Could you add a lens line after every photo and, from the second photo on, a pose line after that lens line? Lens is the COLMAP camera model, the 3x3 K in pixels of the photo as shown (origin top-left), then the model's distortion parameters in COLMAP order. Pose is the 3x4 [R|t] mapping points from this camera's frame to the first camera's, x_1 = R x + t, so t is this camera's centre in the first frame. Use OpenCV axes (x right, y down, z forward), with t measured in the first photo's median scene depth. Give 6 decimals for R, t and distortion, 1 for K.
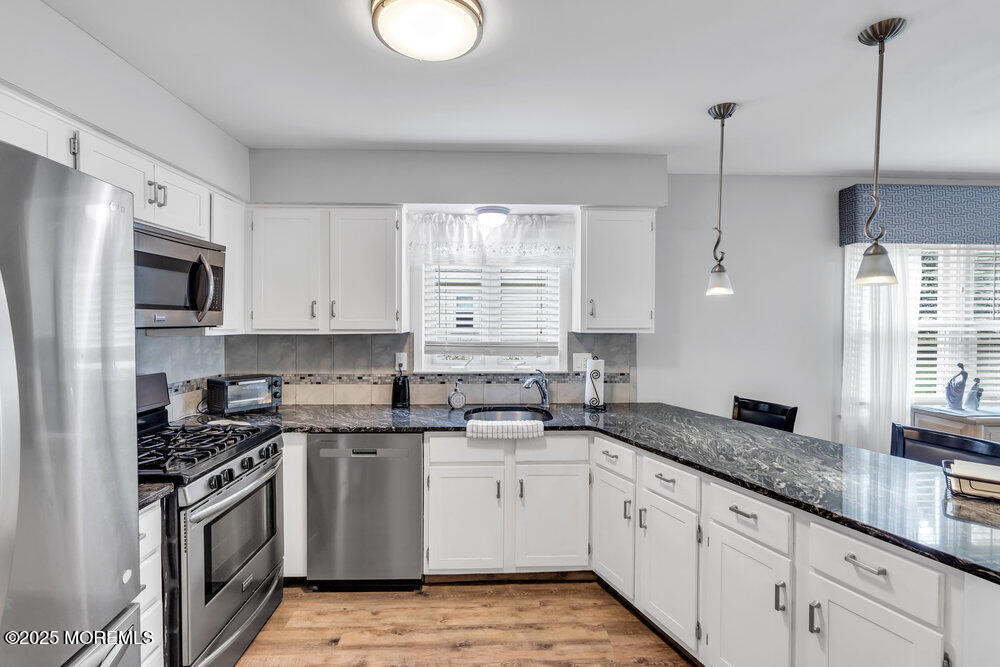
lens RADIAL K [[459.0, 0, 505.5], [0, 459.0, 316.6], [0, 0, 1]] dist [-0.003666, -0.000046]
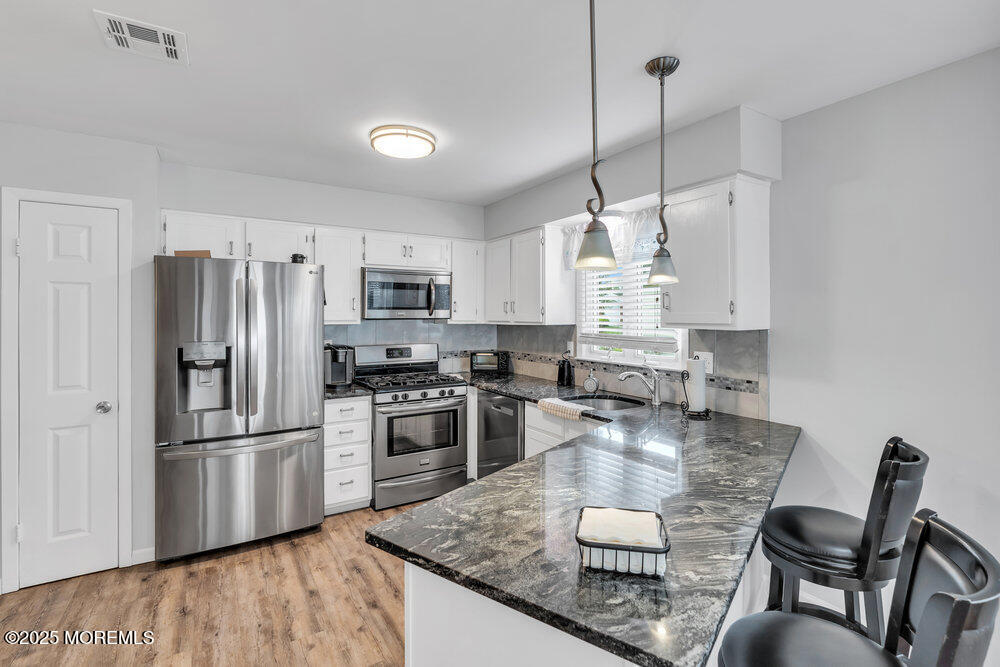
lens RADIAL K [[459.0, 0, 508.2], [0, 459.0, 307.7], [0, 0, 1]] dist [-0.003666, -0.000046]
pose [[0.511606, -0.015838, -0.859074, 0.745949], [0.006520, 0.999873, -0.014551, 0.004636], [0.859195, 0.001843, 0.511644, 0.229549]]
